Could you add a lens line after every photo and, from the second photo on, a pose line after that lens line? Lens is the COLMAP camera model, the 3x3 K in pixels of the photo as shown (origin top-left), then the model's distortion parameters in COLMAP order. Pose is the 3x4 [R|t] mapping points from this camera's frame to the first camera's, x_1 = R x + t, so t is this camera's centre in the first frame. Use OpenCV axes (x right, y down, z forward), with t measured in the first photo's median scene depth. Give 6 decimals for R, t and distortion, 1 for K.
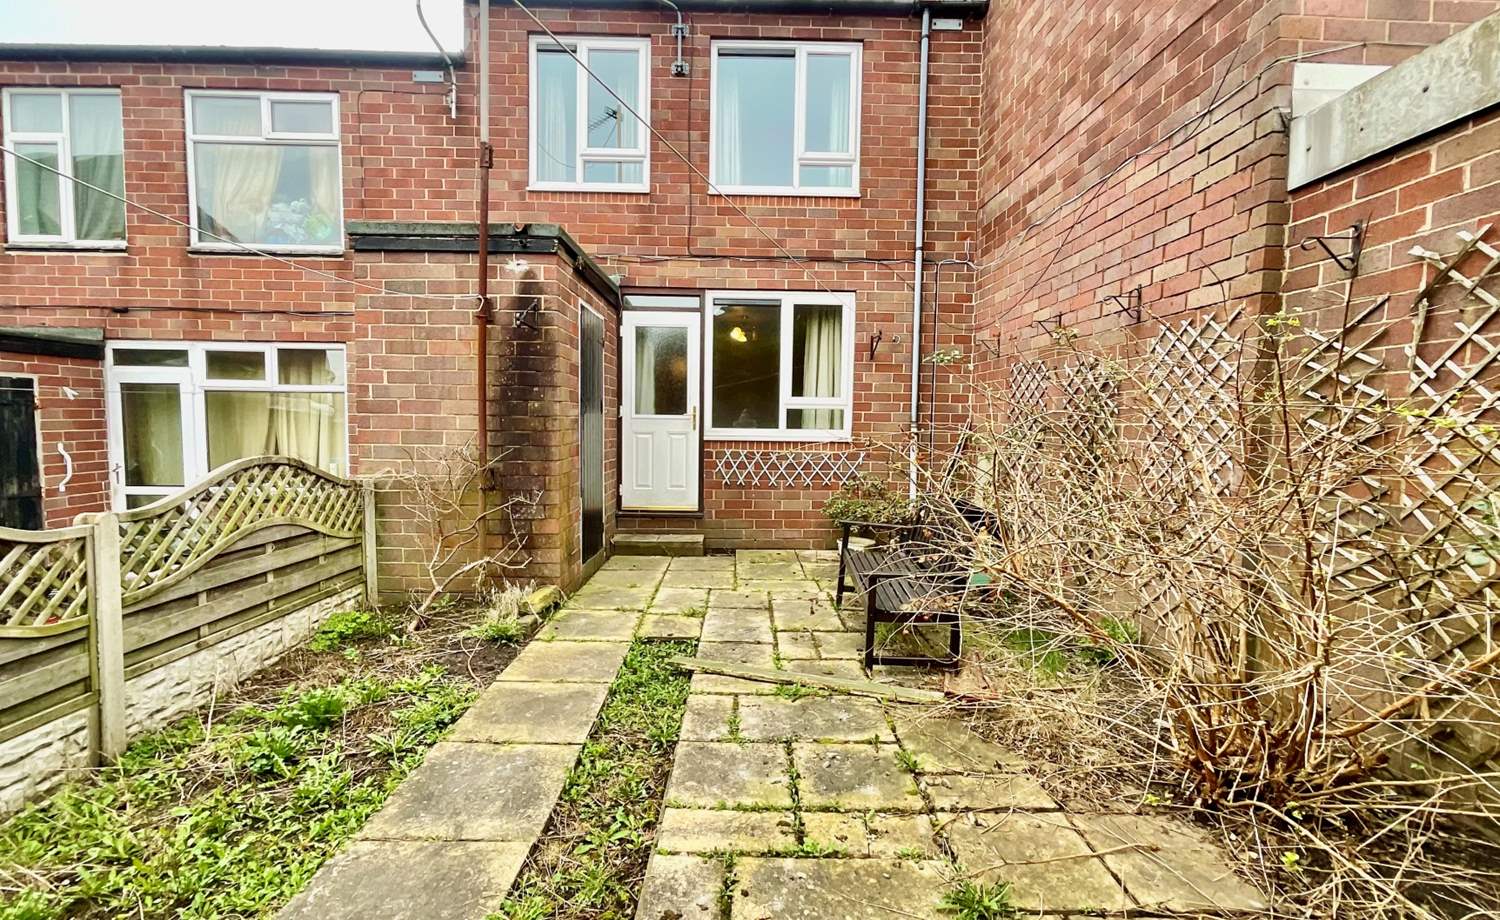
lens RADIAL K [[645.9, 0, 750.0], [0, 645.9, 460.0], [0, 0, 1]] dist [-0.011613, 0.003063]
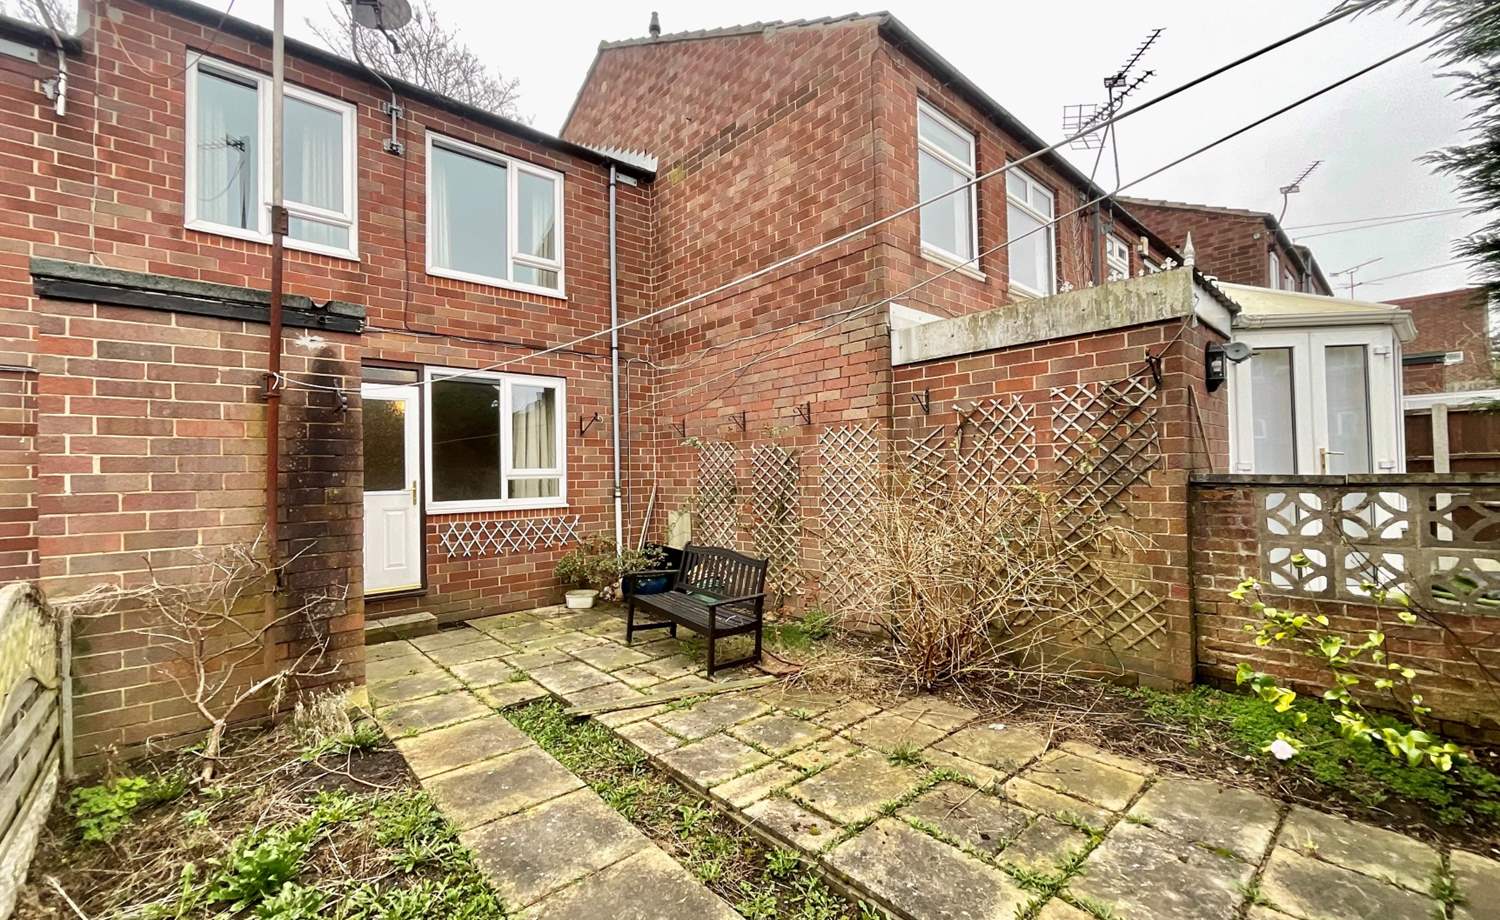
lens RADIAL K [[610.2, 0, 749.8], [0, 610.2, 454.6], [0, 0, 1]] dist [0.000089, 0.000037]
pose [[0.753690, -0.008927, 0.657170, -0.456472], [0.069112, 0.995440, -0.065740, -0.039292], [-0.653586, 0.094966, 0.750870, -0.050874]]
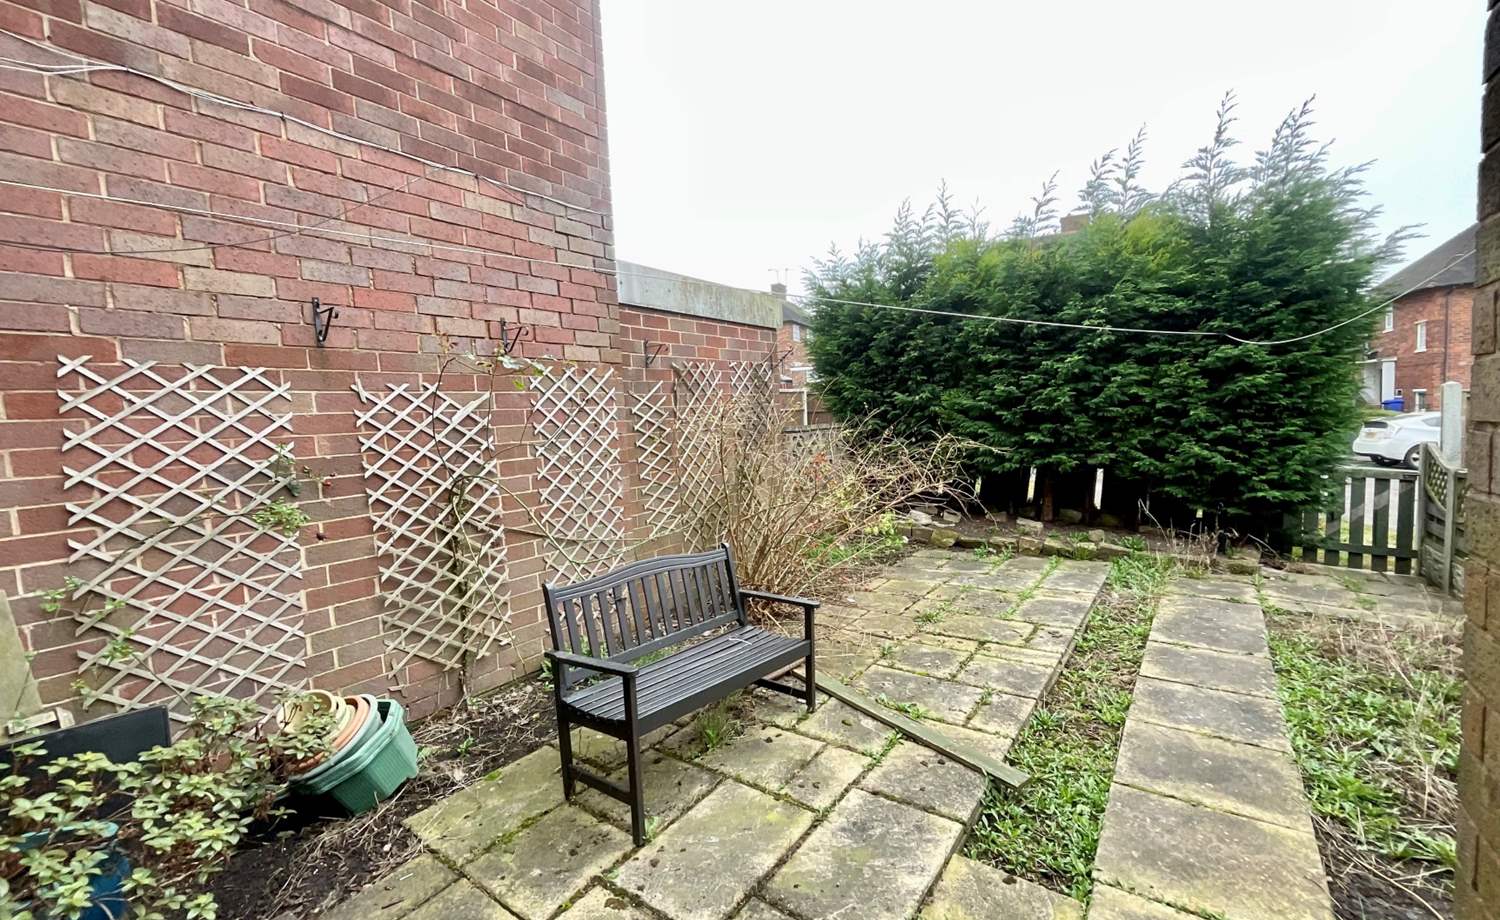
lens RADIAL K [[604.3, 0, 750.0], [0, 604.3, 460.0], [0, 0, 1]] dist [-0.009407, 0.000145]
pose [[-0.795971, -0.013516, 0.605184, -0.220105], [0.074764, 0.989901, 0.120442, -0.120937], [-0.600701, 0.141114, -0.786922, 1.314039]]
